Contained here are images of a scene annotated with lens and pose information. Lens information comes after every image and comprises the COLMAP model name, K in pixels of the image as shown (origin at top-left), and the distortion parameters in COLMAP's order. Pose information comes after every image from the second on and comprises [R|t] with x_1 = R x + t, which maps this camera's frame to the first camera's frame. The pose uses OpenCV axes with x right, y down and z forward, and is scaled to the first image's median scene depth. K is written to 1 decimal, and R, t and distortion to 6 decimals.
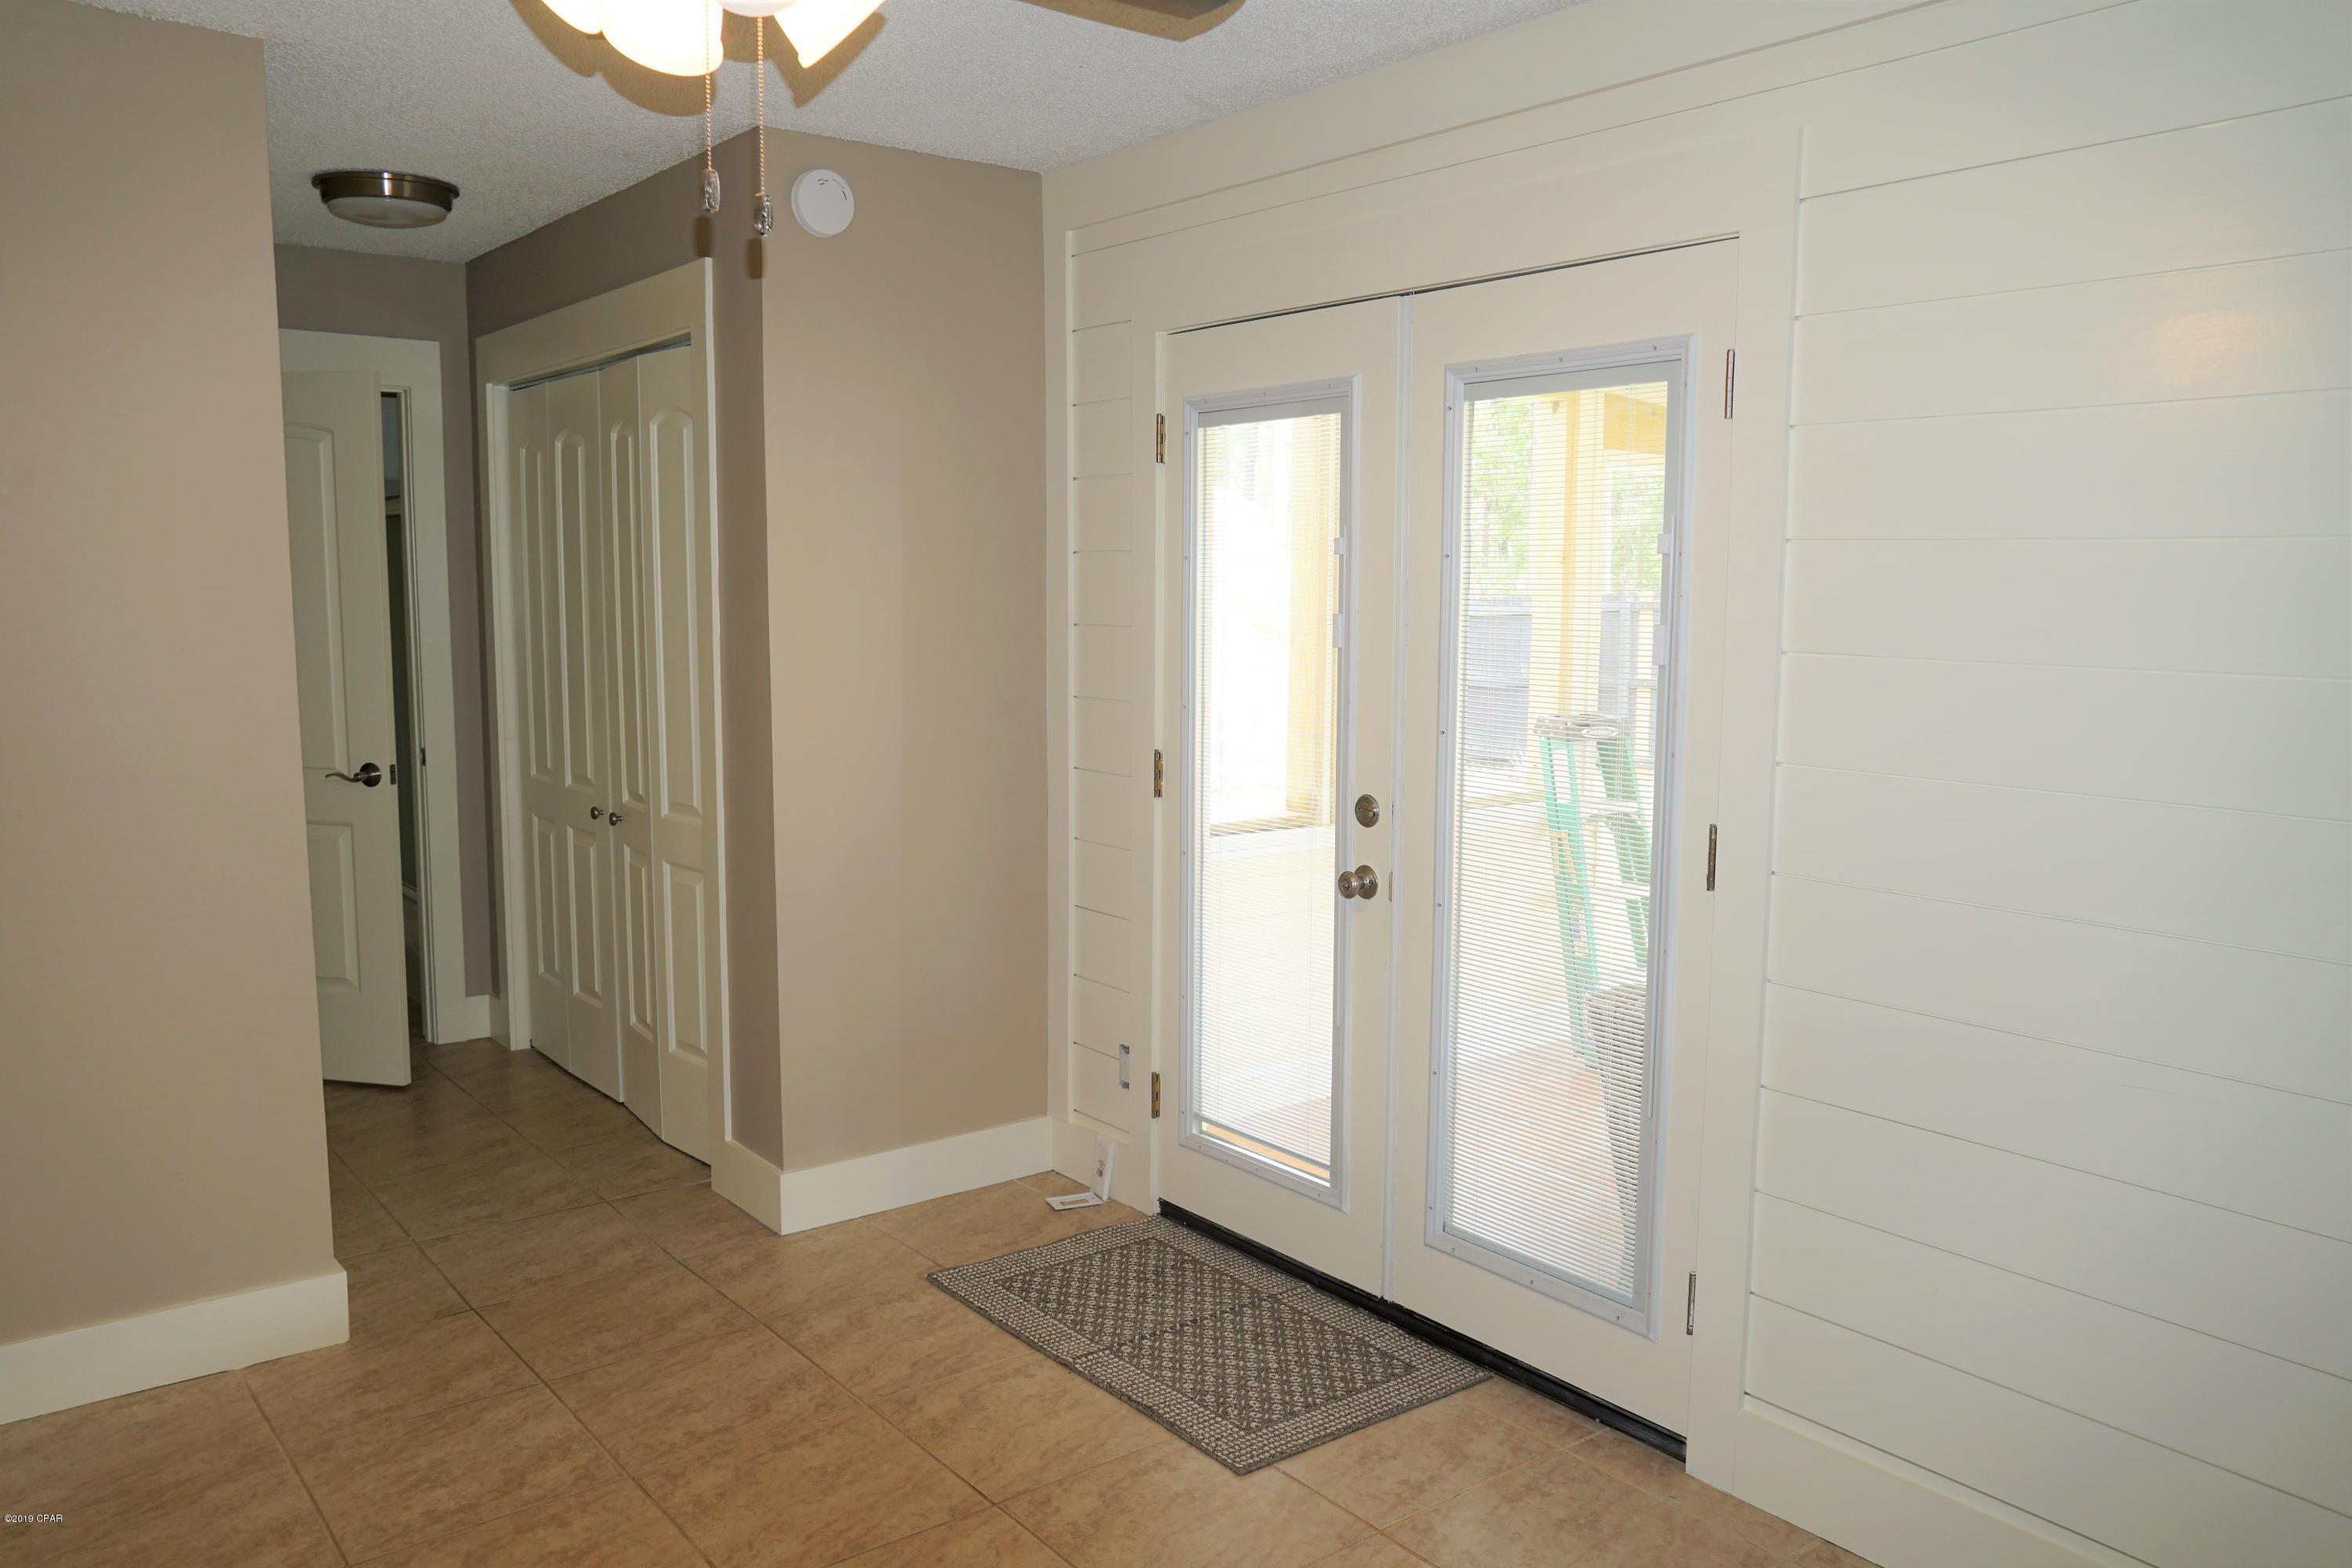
lens RADIAL K [[1766.3, 0, 1157.8], [0, 1766.3, 784.1], [0, 0, 1]] dist [-0.035347, 0.031083]
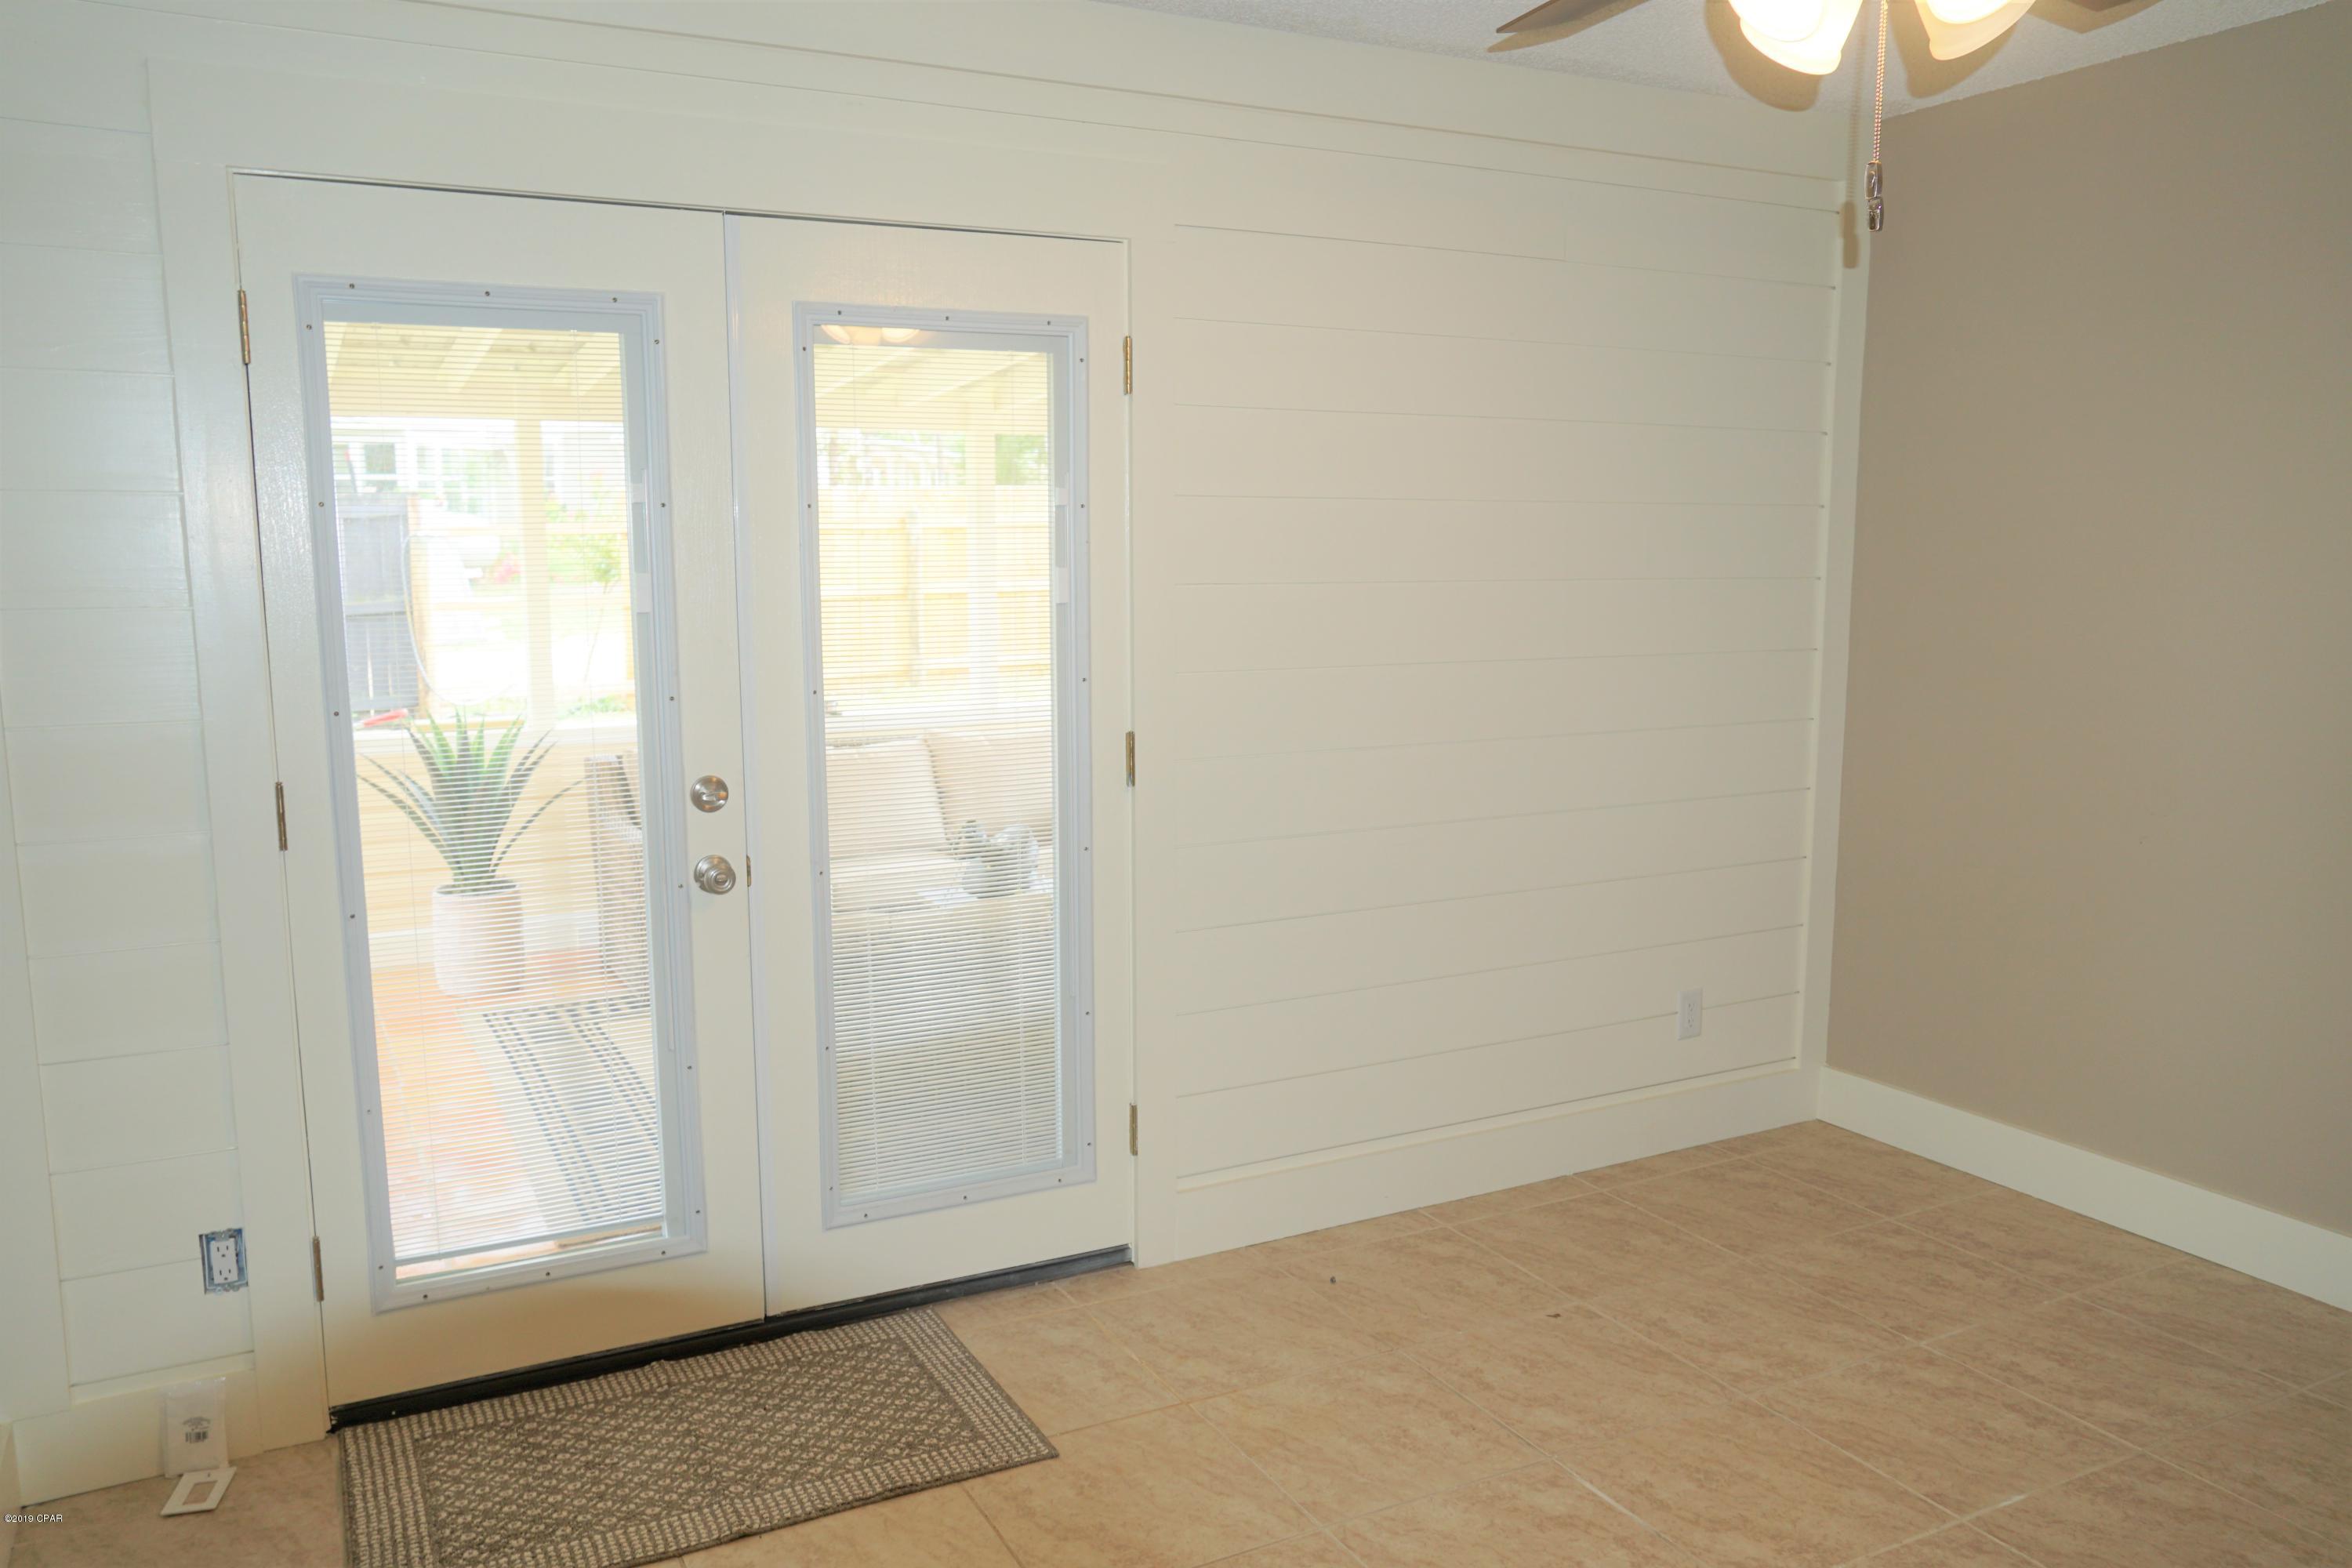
lens RADIAL K [[1766.3, 0, 1172.6], [0, 1766.3, 793.4], [0, 0, 1]] dist [-0.035347, 0.031083]
pose [[0.181835, -0.155455, 0.970963, -0.753039], [0.117324, 0.983801, 0.135539, -0.084650], [-0.976305, 0.089272, 0.197128, 0.646537]]
